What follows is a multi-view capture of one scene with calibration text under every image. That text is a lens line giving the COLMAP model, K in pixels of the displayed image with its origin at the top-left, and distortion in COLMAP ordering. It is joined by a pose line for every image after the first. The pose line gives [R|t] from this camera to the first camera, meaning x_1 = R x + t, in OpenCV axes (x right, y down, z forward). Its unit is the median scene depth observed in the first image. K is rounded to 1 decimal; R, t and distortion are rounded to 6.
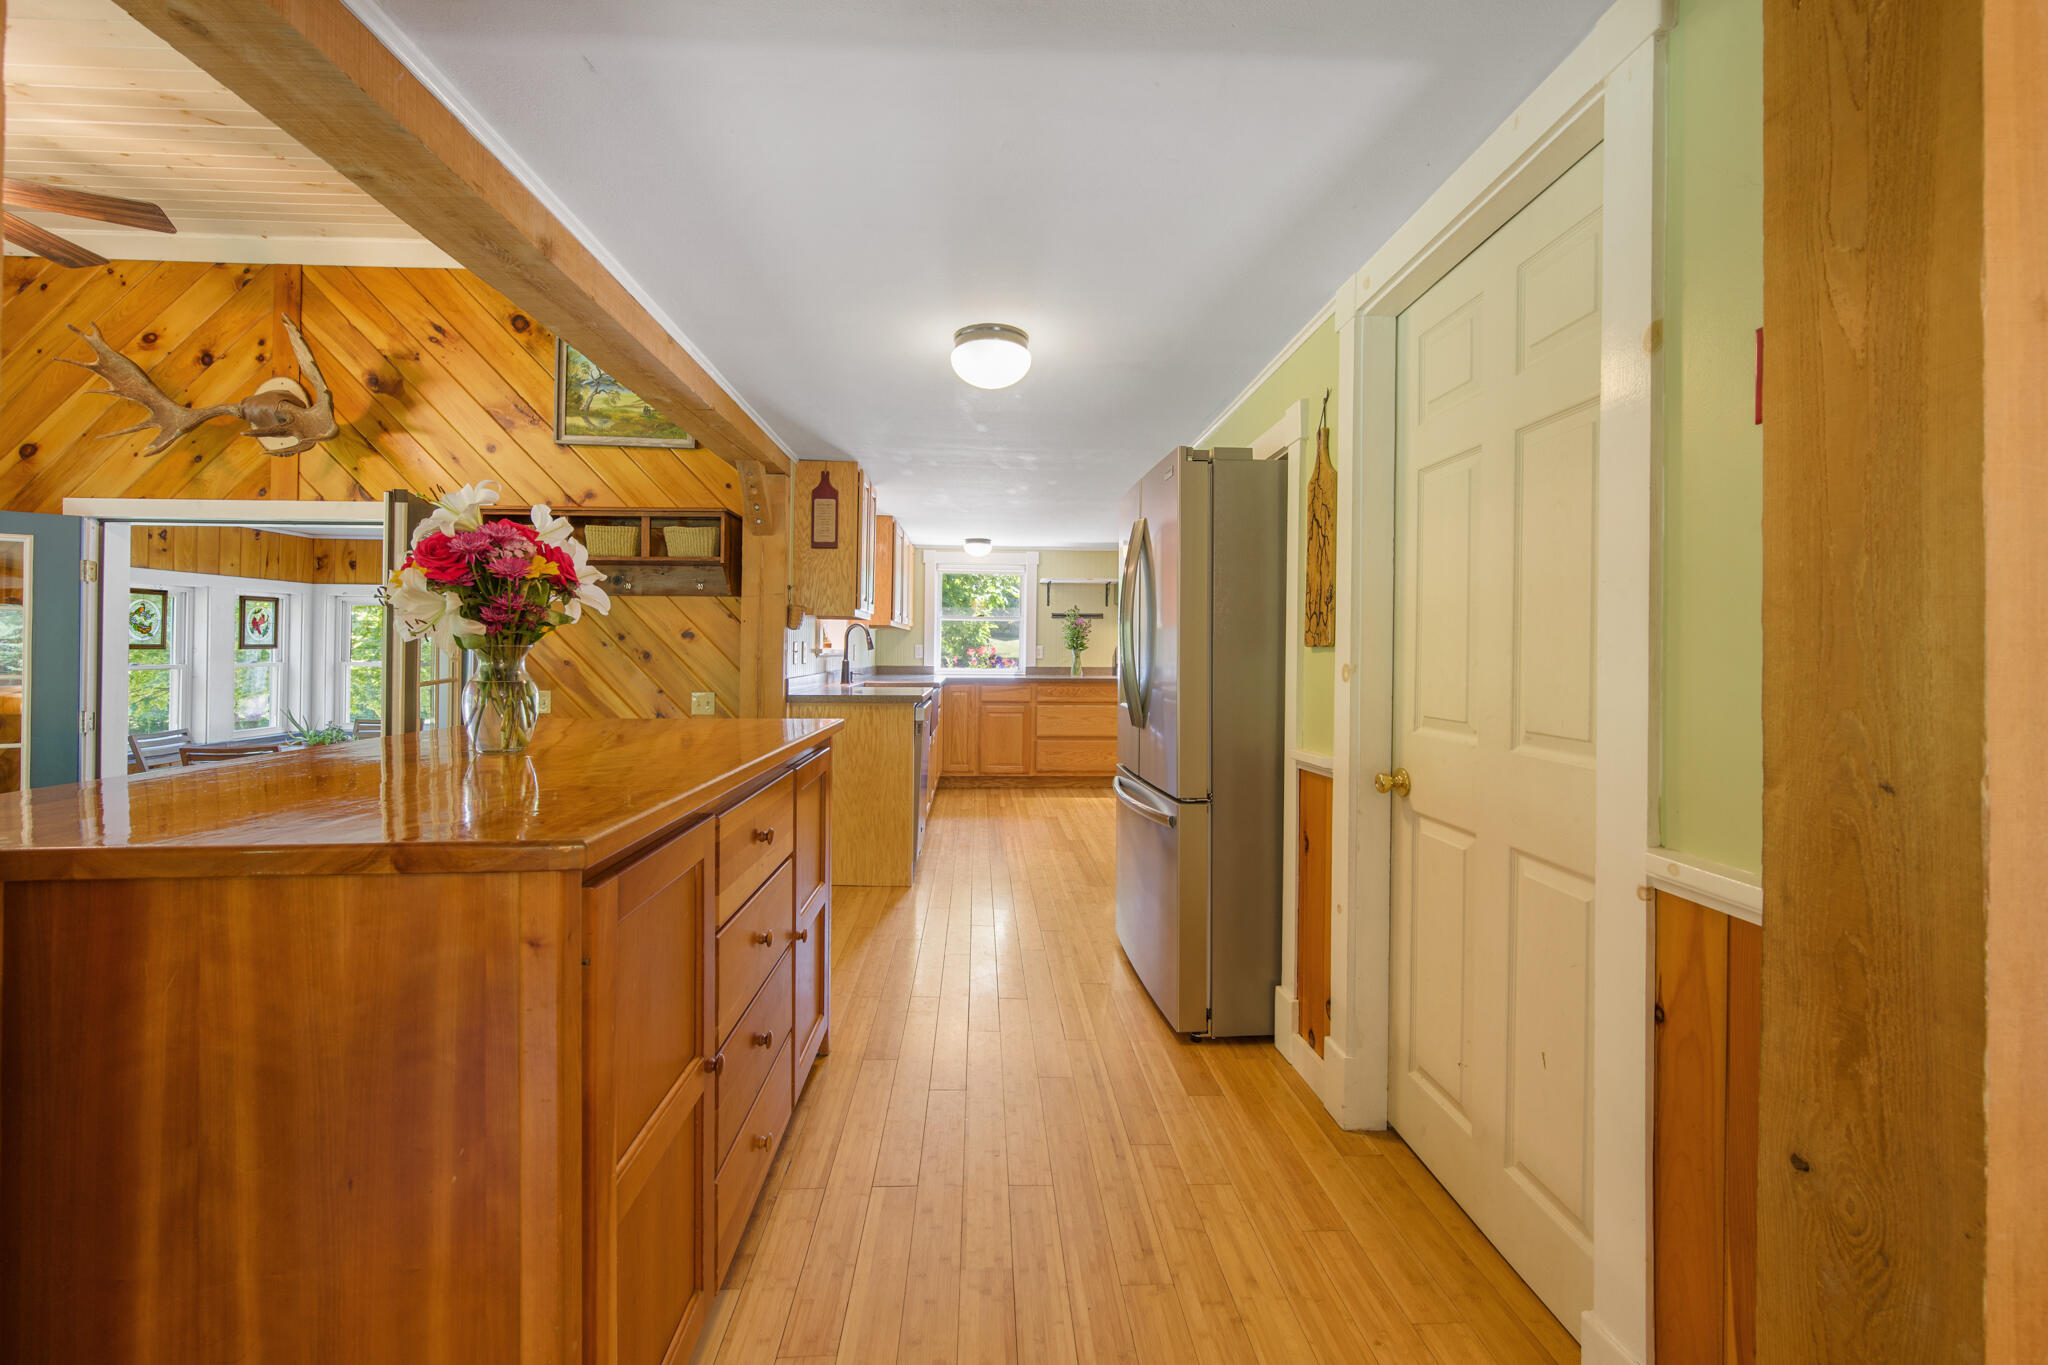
lens RADIAL K [[821.9, 0, 1020.7], [0, 821.9, 650.0], [0, 0, 1]] dist [-0.001186, -0.000002]
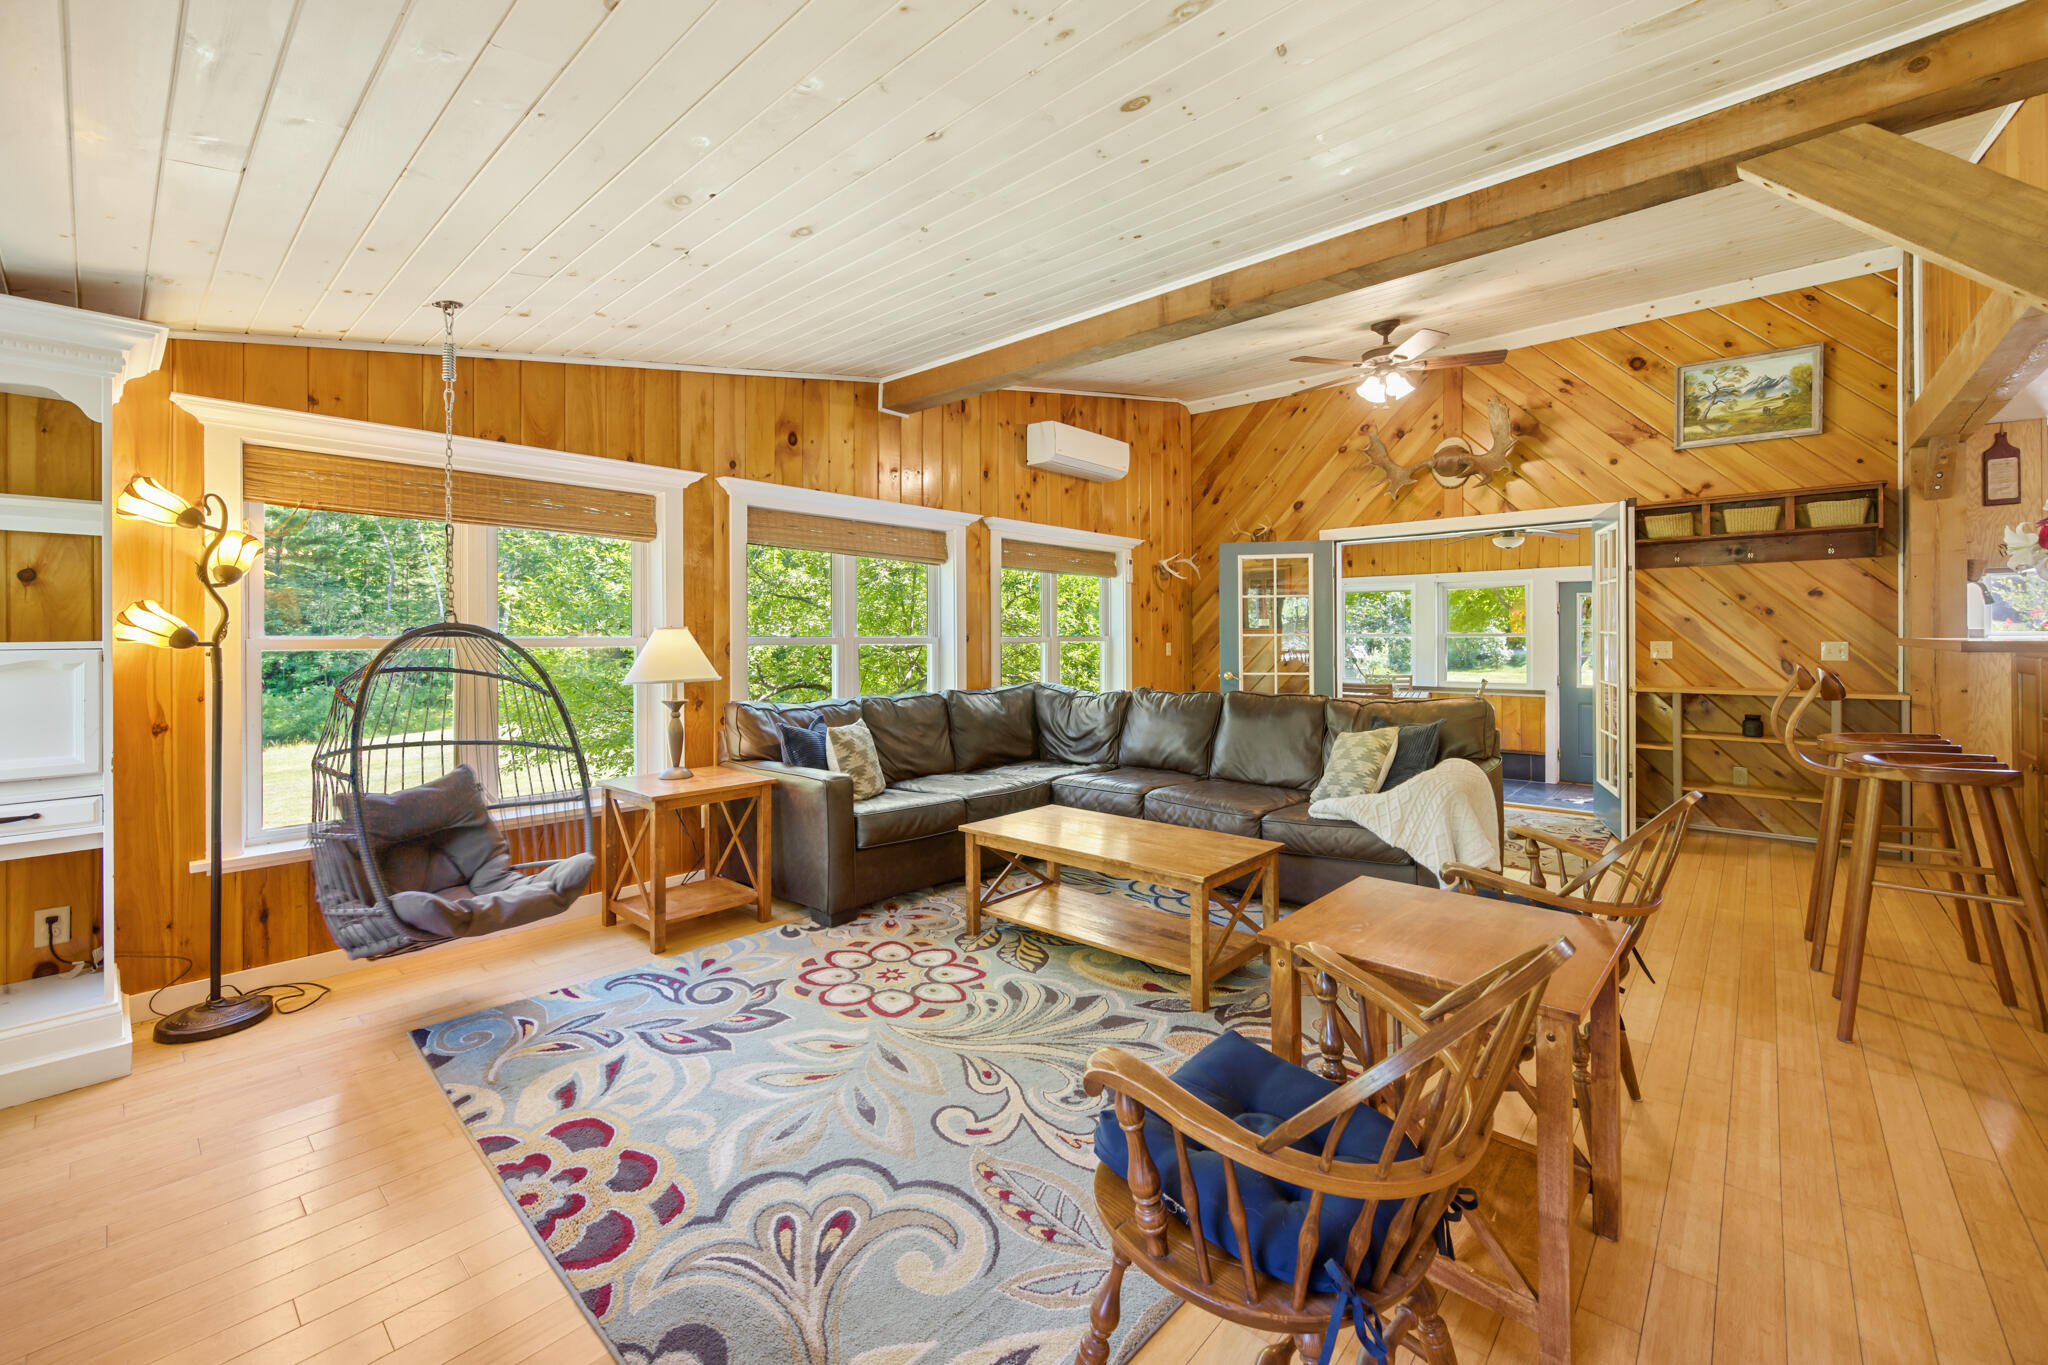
lens RADIAL K [[825.4, 0, 1027.6], [0, 825.4, 633.6], [0, 0, 1]] dist [-0.000392, 0.000083]
pose [[0.717243, -0.015552, -0.696650, -0.395613], [0.012019, 0.999878, -0.009948, 0.038360], [0.696720, -0.001238, 0.717343, -0.639788]]
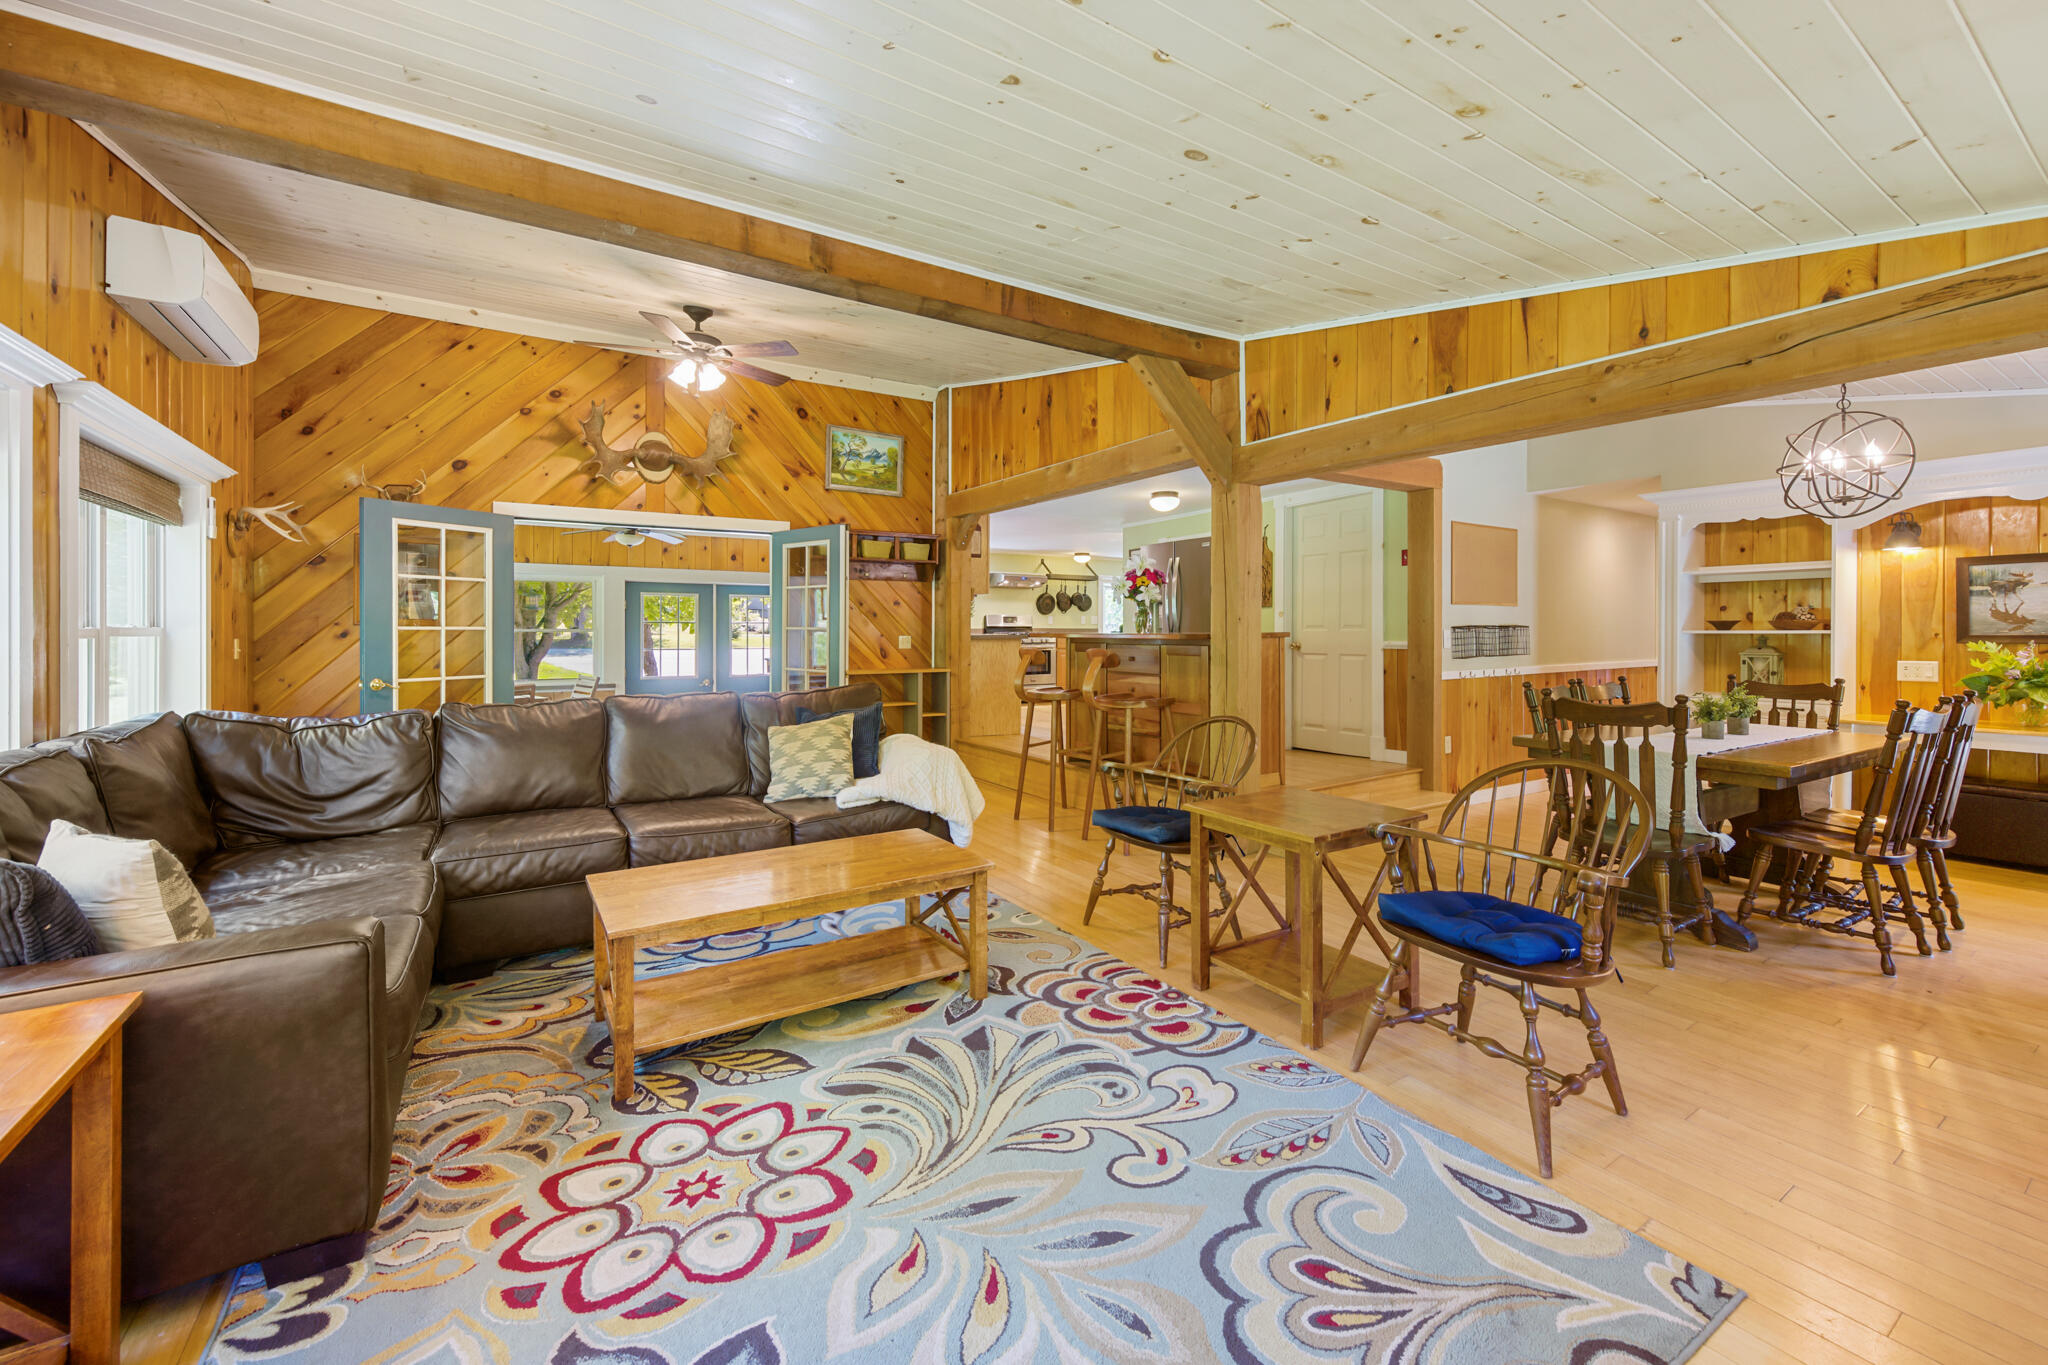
lens RADIAL K [[825.4, 0, 1027.6], [0, 825.4, 633.6], [0, 0, 1]] dist [-0.000392, 0.000083]
pose [[0.862310, -0.009388, 0.506294, -1.065605], [0.006416, 0.999950, 0.007614, 0.035442], [-0.506340, -0.003317, 0.862327, -0.664419]]
